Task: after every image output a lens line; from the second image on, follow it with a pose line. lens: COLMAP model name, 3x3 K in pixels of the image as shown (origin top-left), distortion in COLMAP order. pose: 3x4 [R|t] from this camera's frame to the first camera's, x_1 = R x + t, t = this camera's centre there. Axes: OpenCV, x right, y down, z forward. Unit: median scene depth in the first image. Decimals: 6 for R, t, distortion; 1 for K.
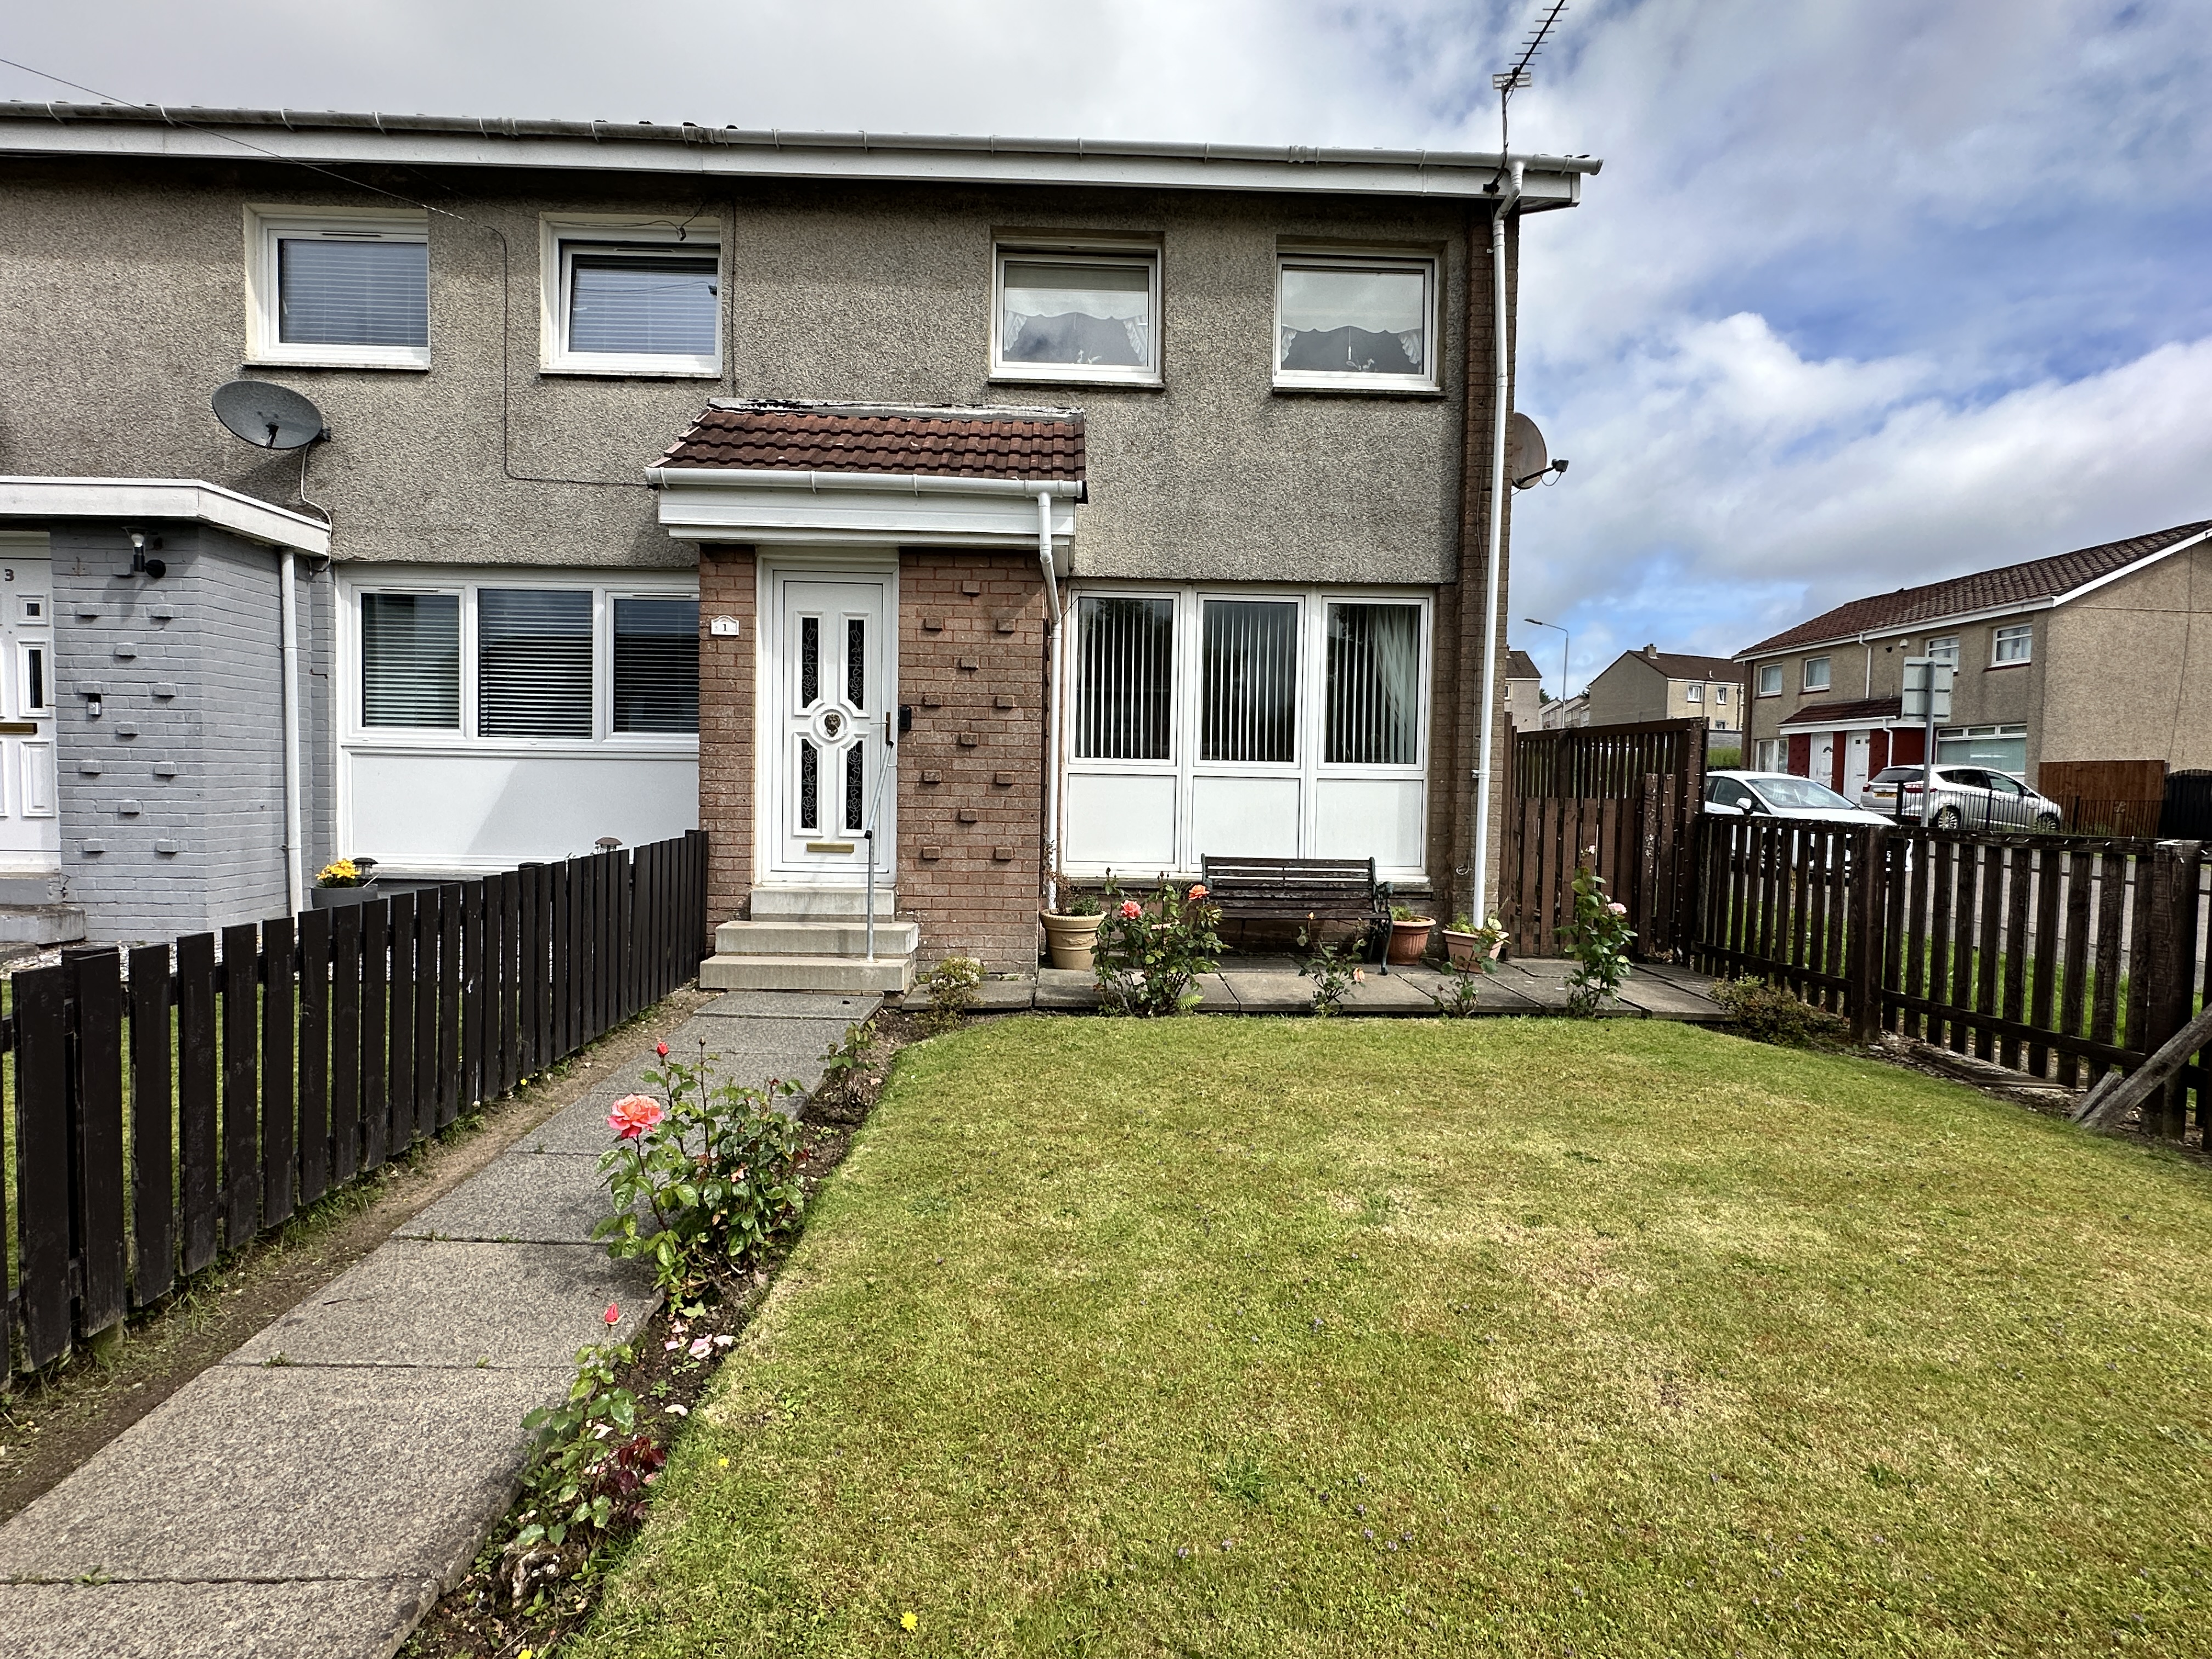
lens RADIAL K [[1042.4, 0, 1102.2], [0, 1042.4, 830.5], [0, 0, 1]] dist [-0.004471, 0.000382]
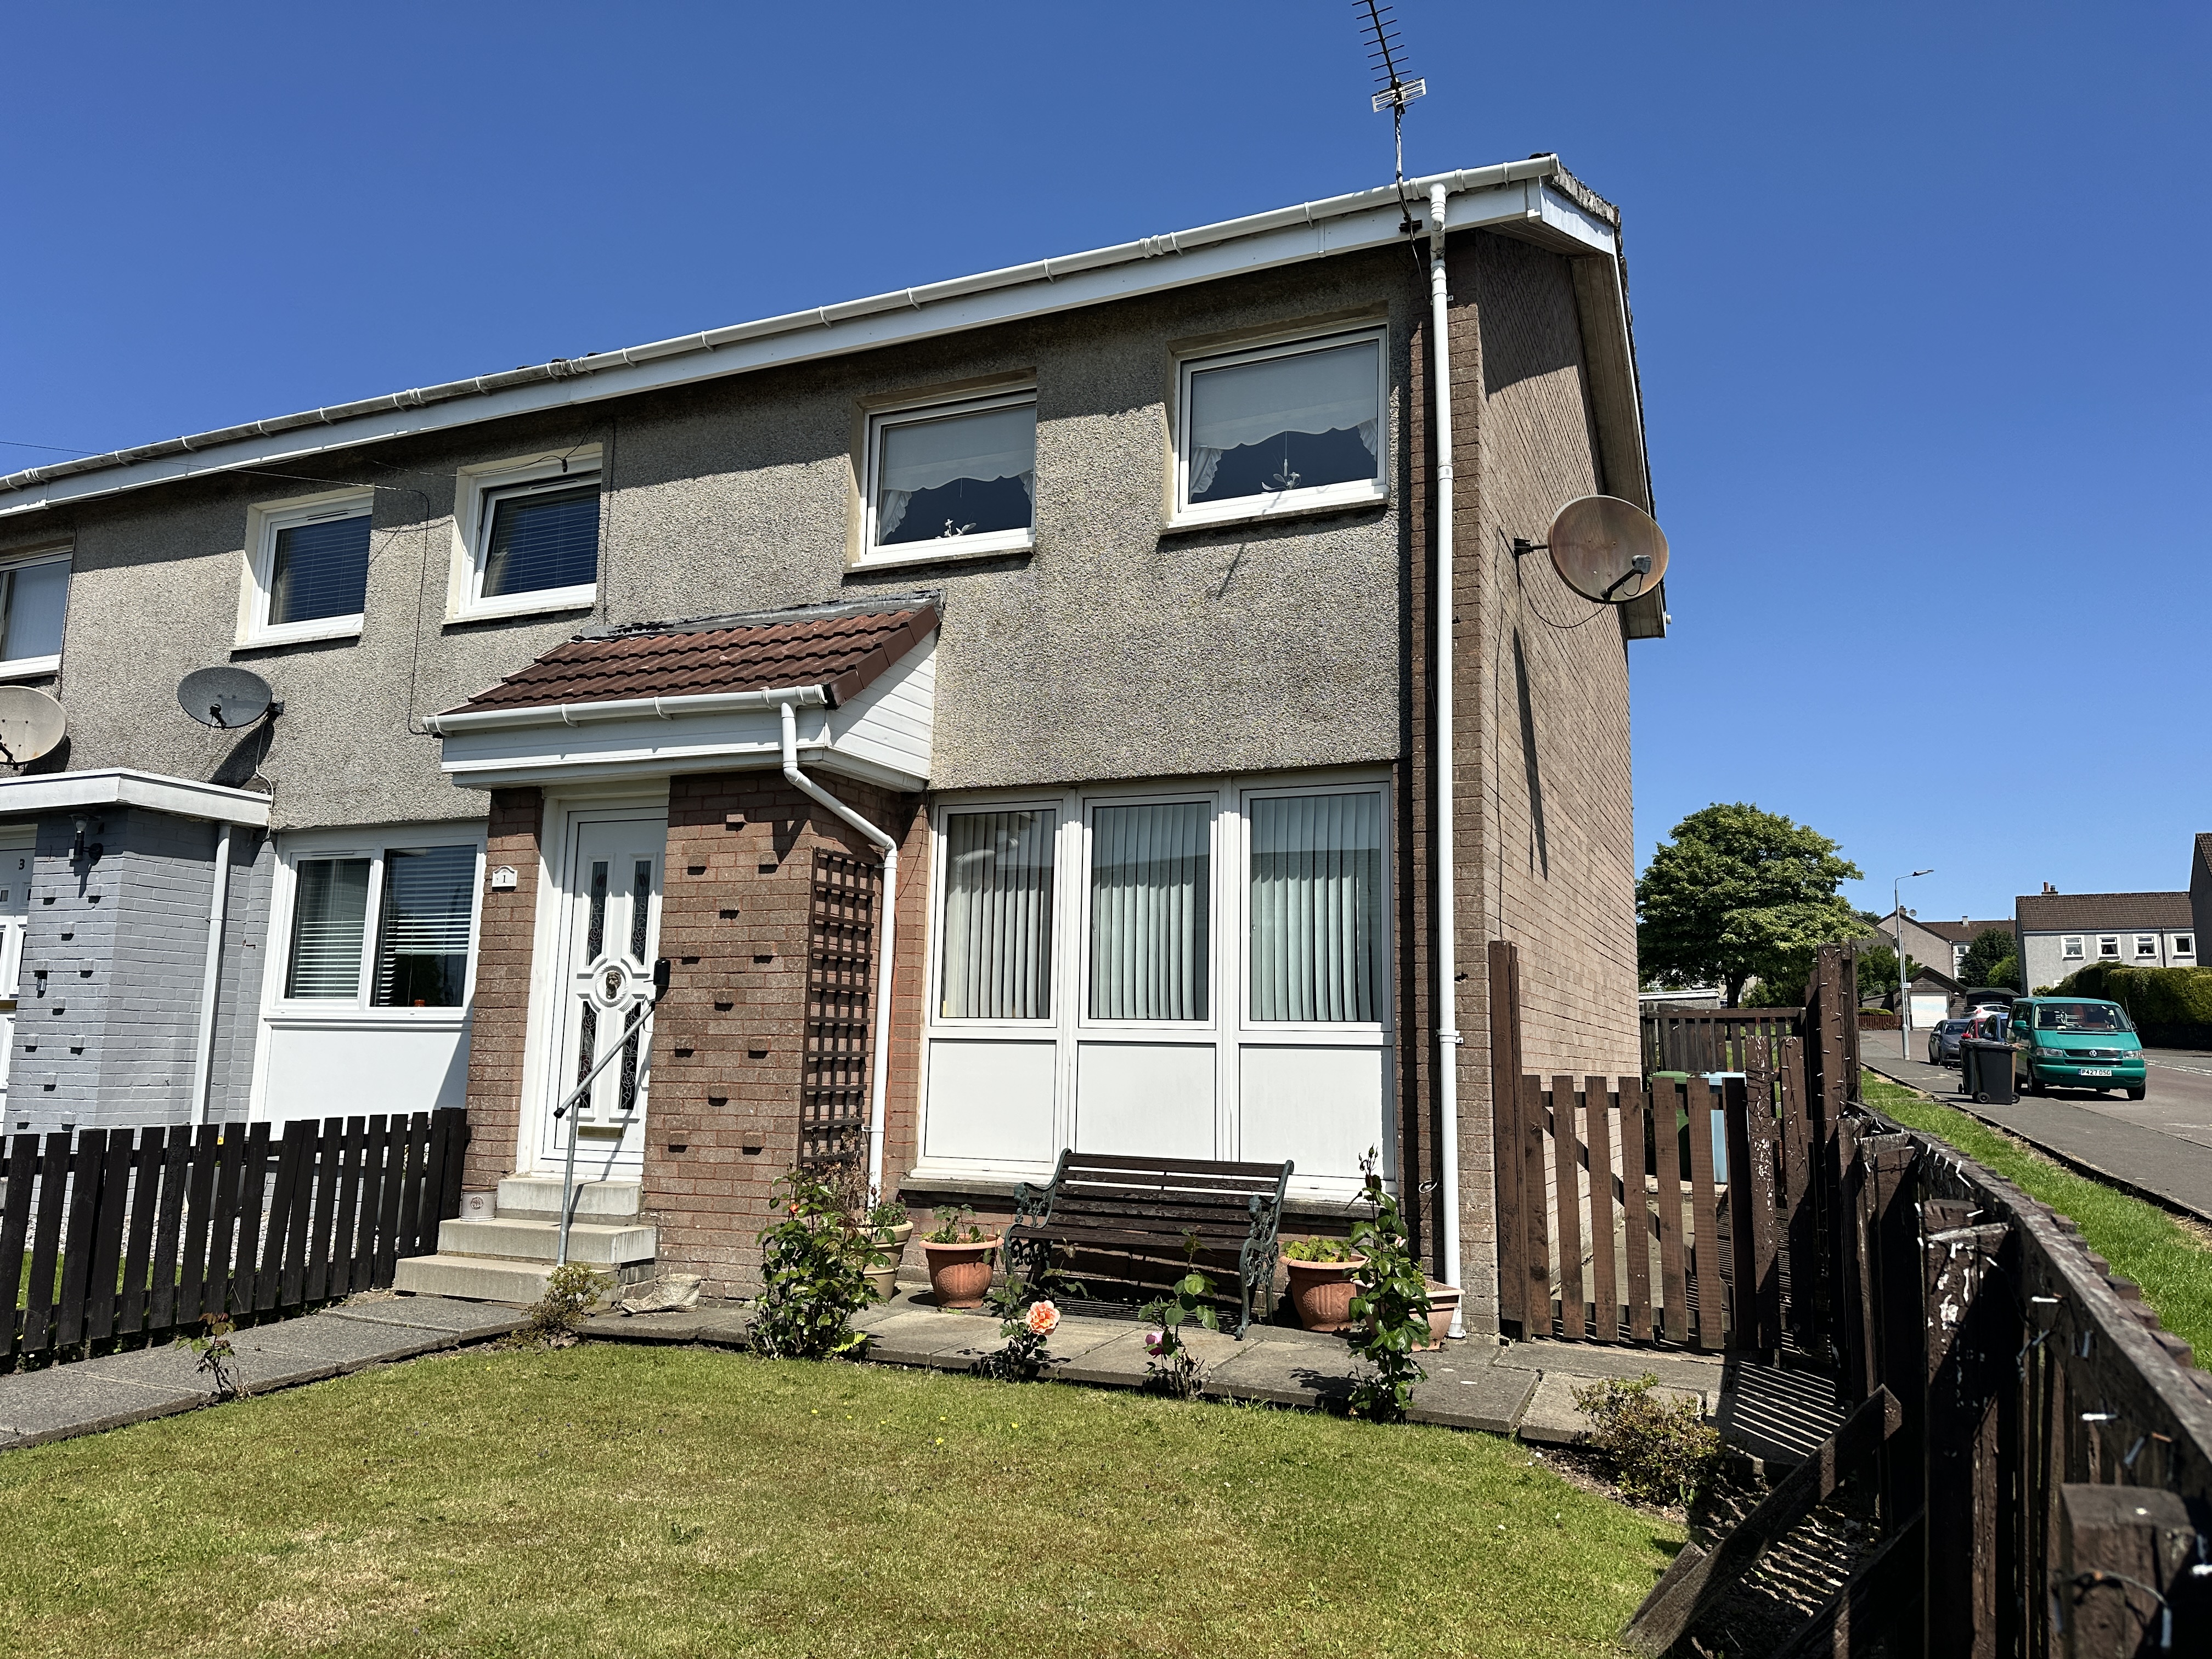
lens RADIAL K [[1527.6, 0, 1102.5], [0, 1527.6, 834.9], [0, 0, 1]] dist [0.147440, -0.234798]
pose [[0.904941, -0.062875, -0.420867, 0.601815], [-0.021465, 0.981021, -0.192711, 0.013553], [0.424996, 0.183425, 0.886416, 0.021451]]
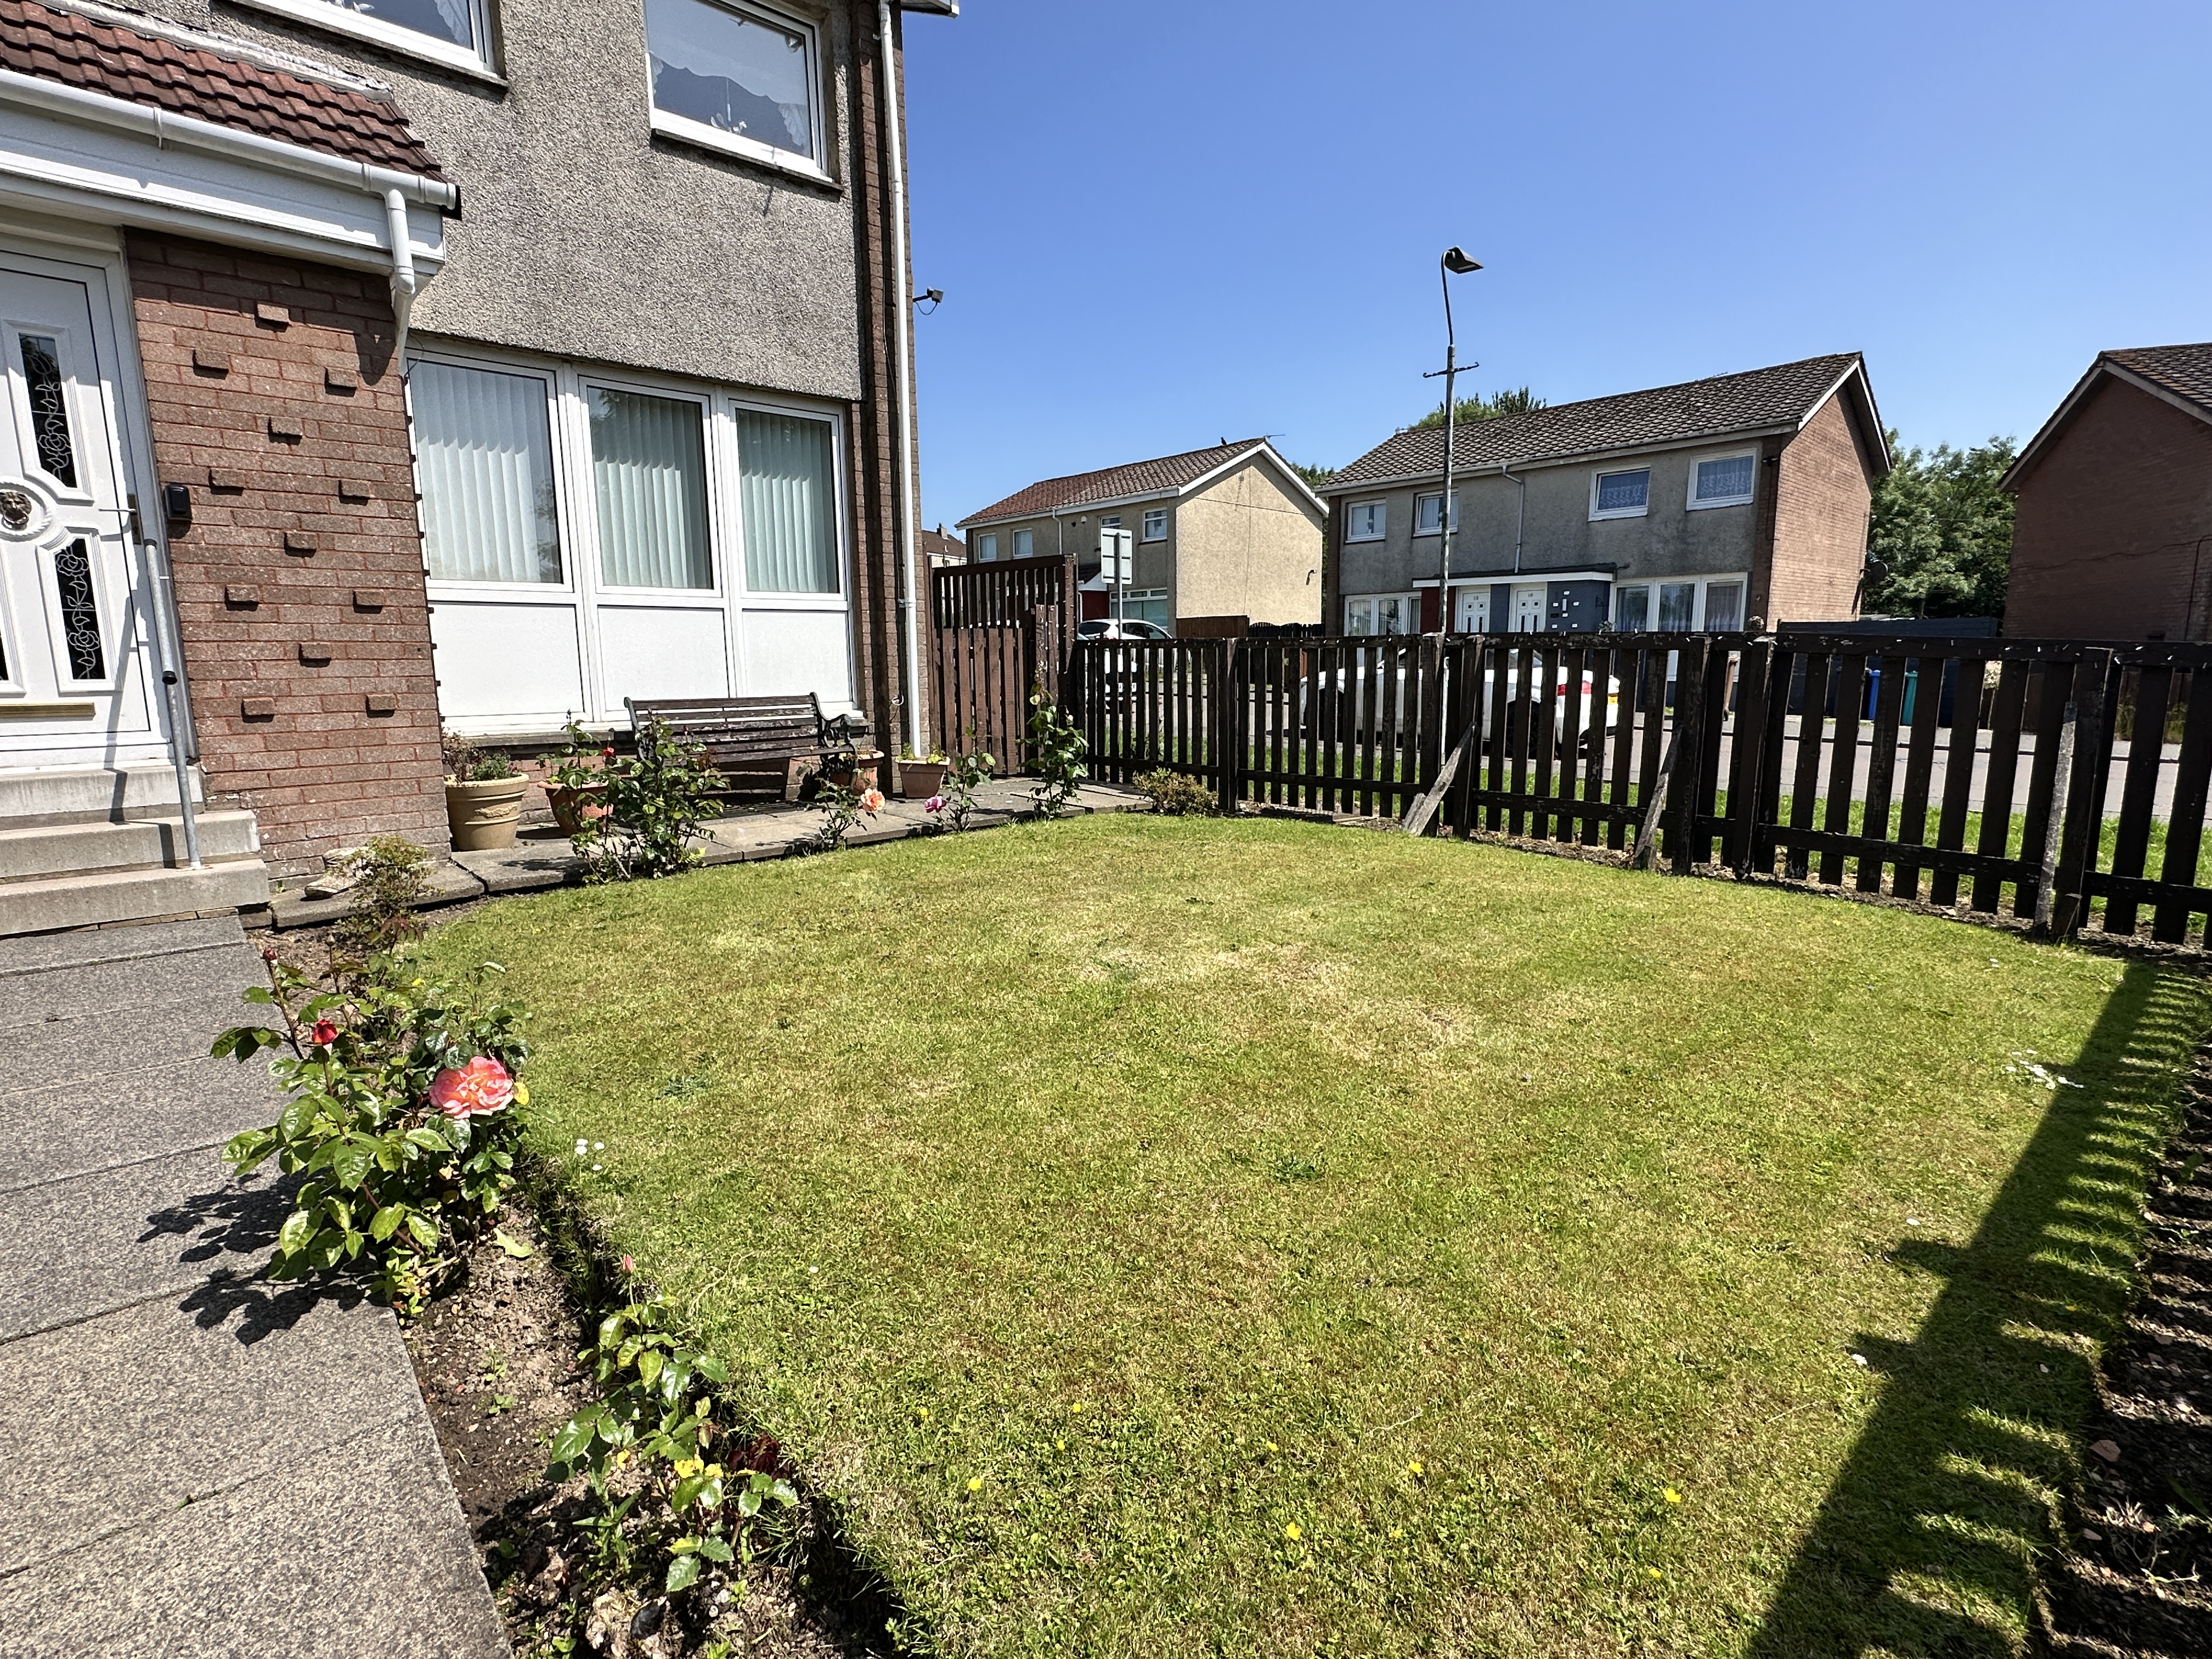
lens RADIAL K [[1067.7, 0, 1100.8], [0, 1067.7, 830.7], [0, 0, 1]] dist [-0.002155, -0.000135]
pose [[0.761954, -0.128677, 0.634718, -0.180041], [0.052912, 0.989155, 0.137013, 0.032139], [-0.645465, -0.070814, 0.760500, 0.085206]]
